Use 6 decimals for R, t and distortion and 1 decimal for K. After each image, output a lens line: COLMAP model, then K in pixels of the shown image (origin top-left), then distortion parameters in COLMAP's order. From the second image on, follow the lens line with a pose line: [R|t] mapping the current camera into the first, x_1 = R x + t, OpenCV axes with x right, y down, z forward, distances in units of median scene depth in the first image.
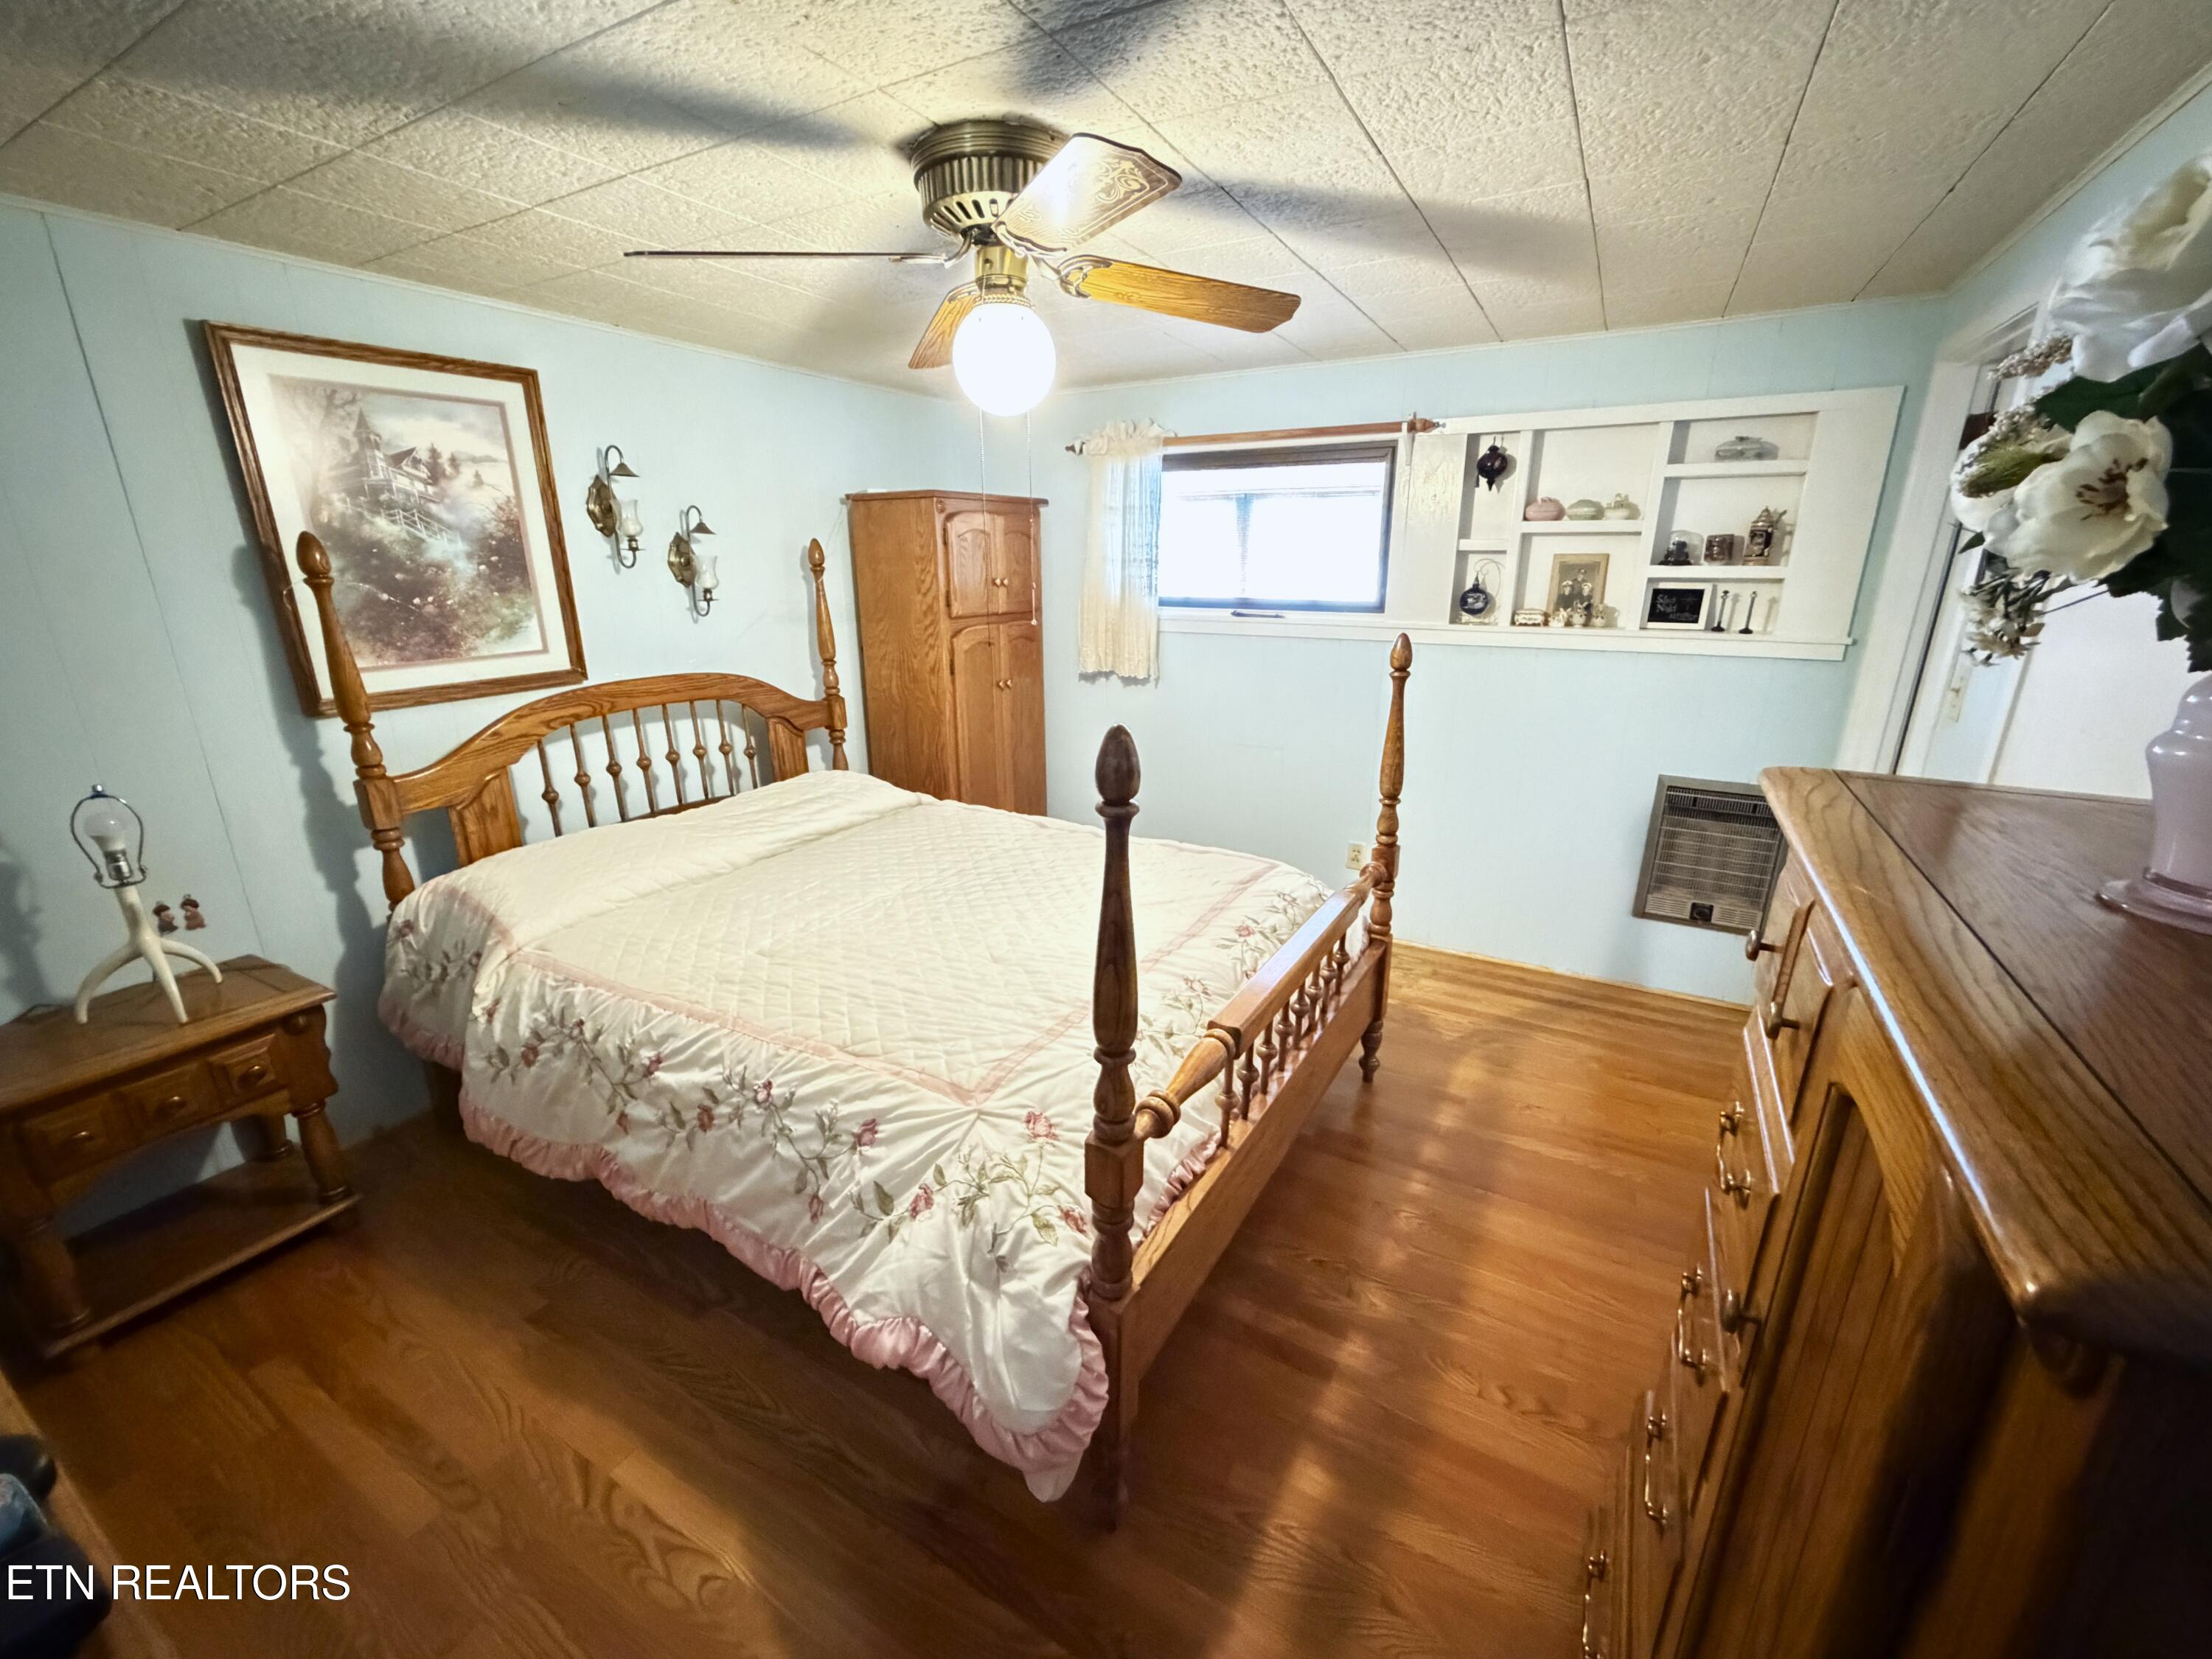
lens RADIAL K [[888.7, 0, 1106.0], [0, 888.7, 829.5], [0, 0, 1]] dist [0.000442, 0.000018]
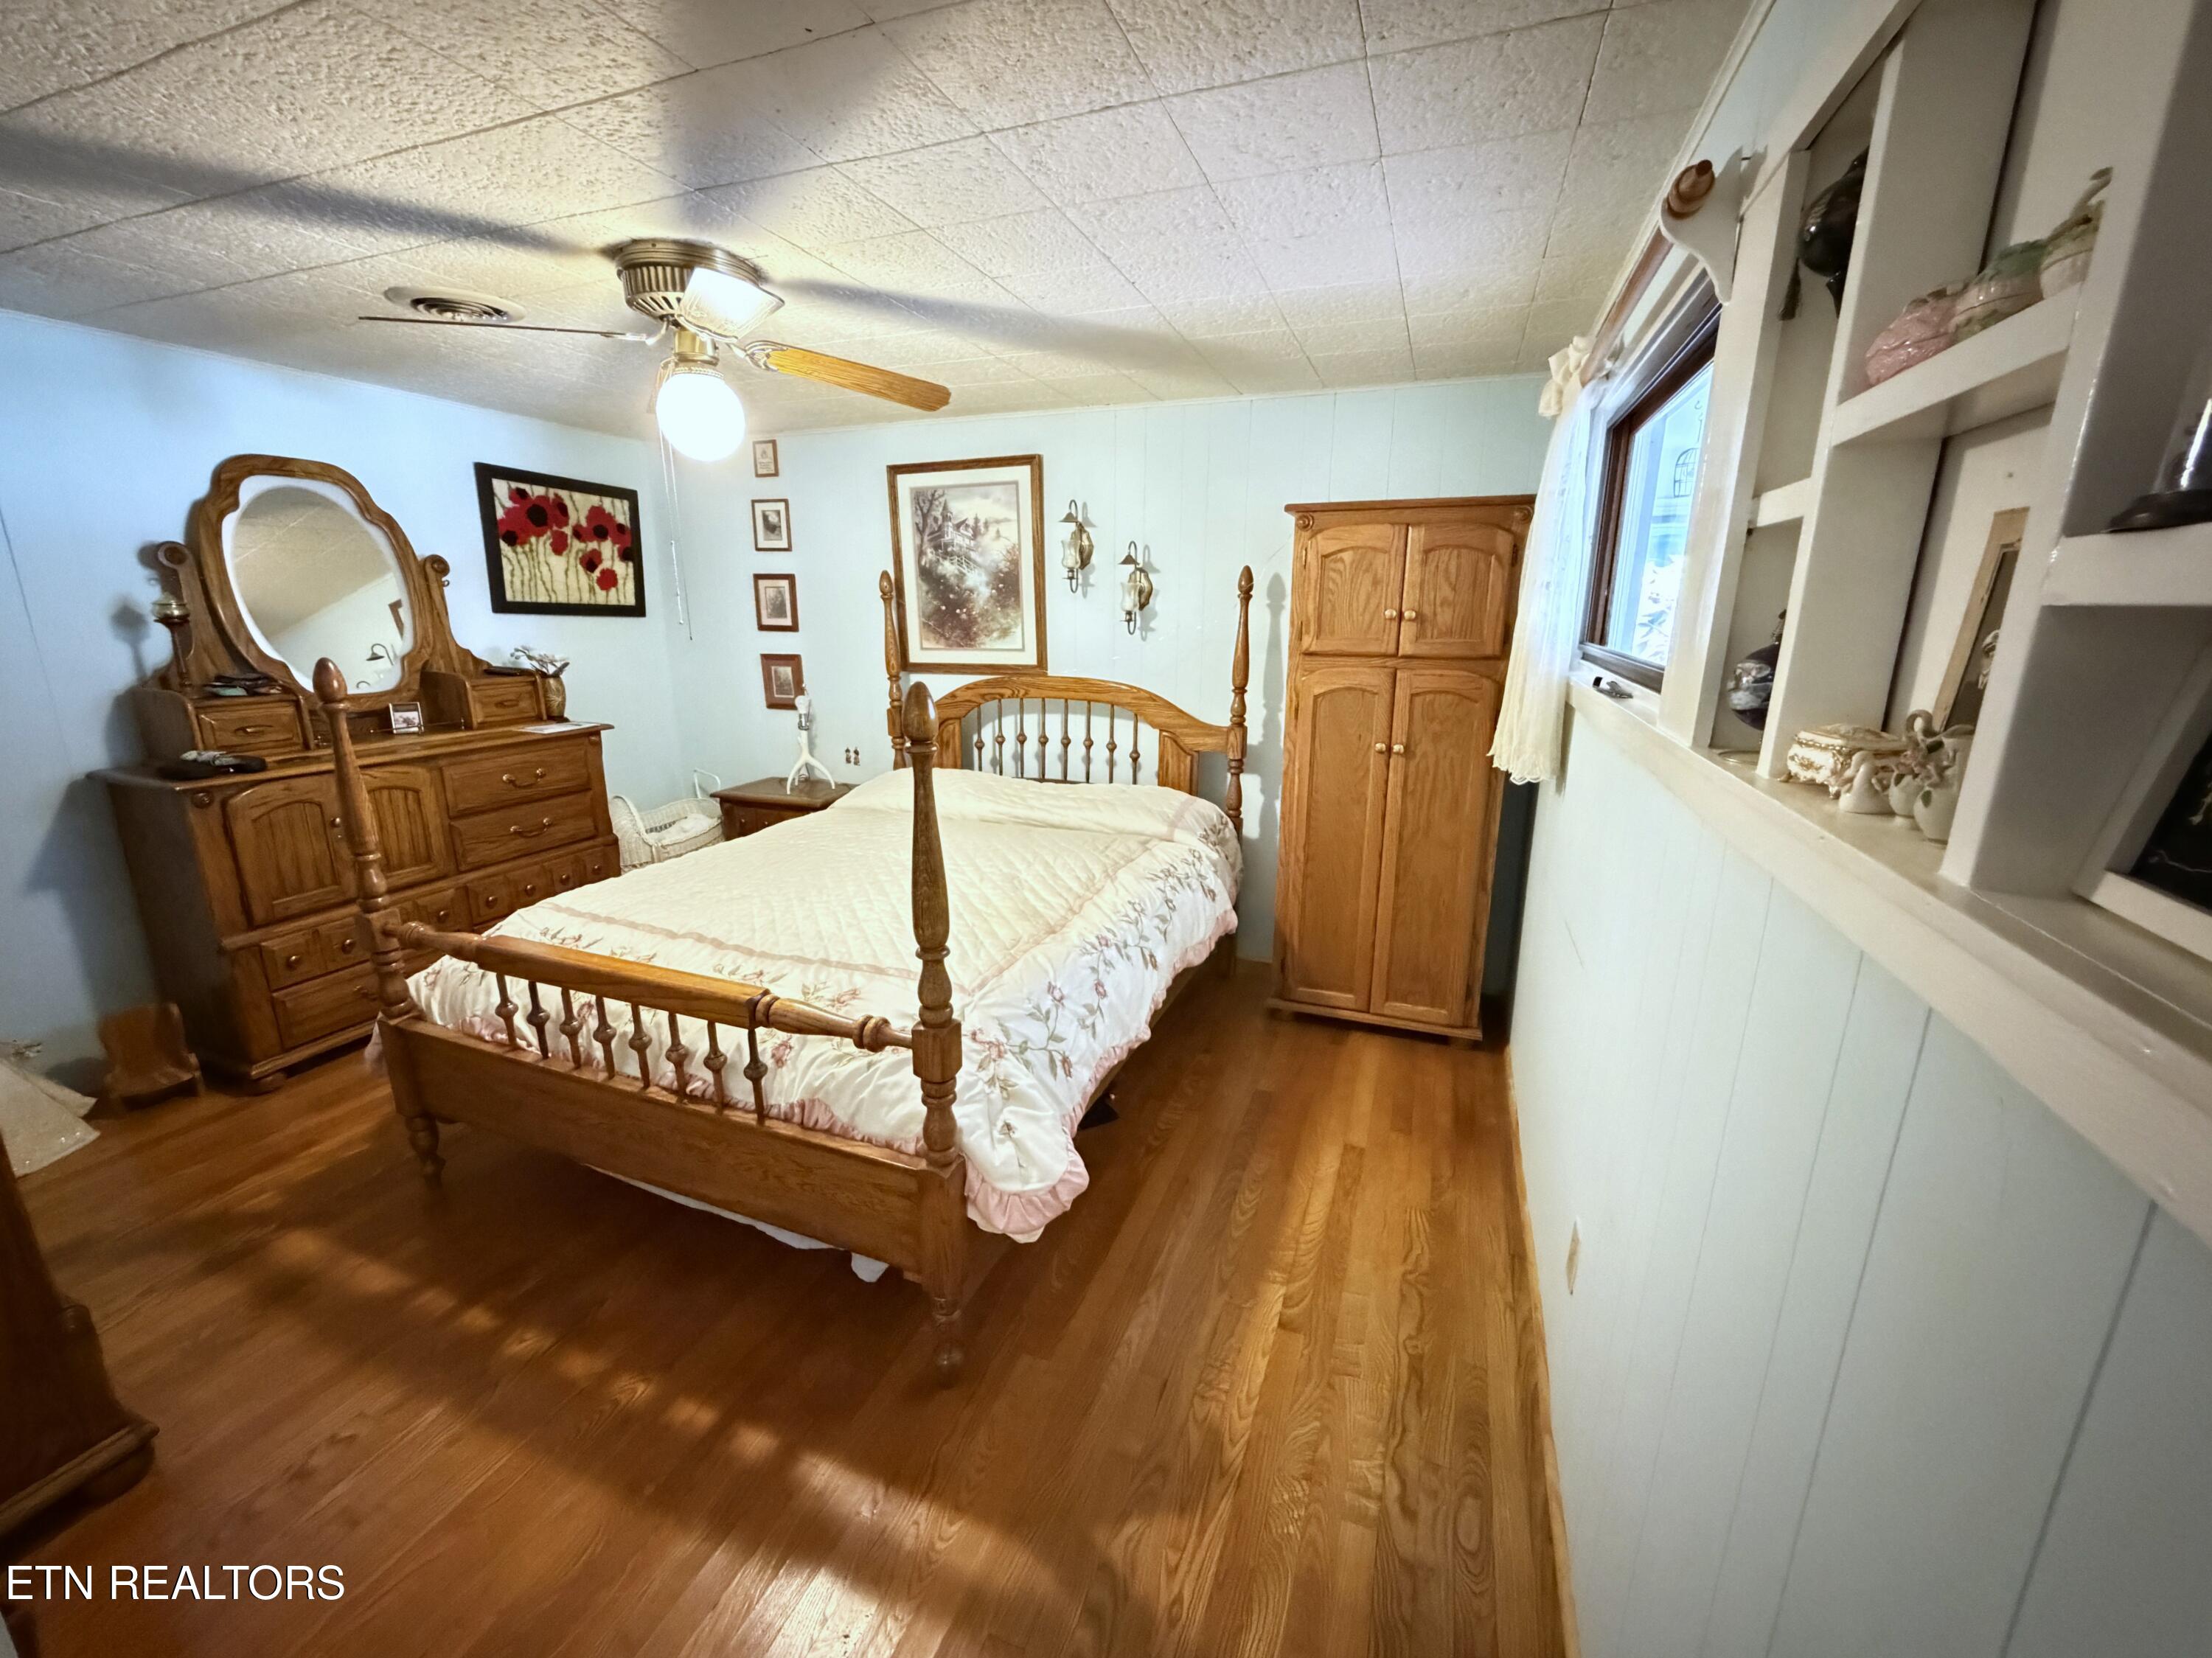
lens RADIAL K [[901.2, 0, 1106.0], [0, 901.2, 829.0], [0, 0, 1]] dist [-0.000742, -0.000086]
pose [[0.150631, 0.246784, -0.957292, 0.928149], [-0.294591, 0.935553, 0.194825, -0.277601], [0.943677, 0.252662, 0.213624, 0.976694]]
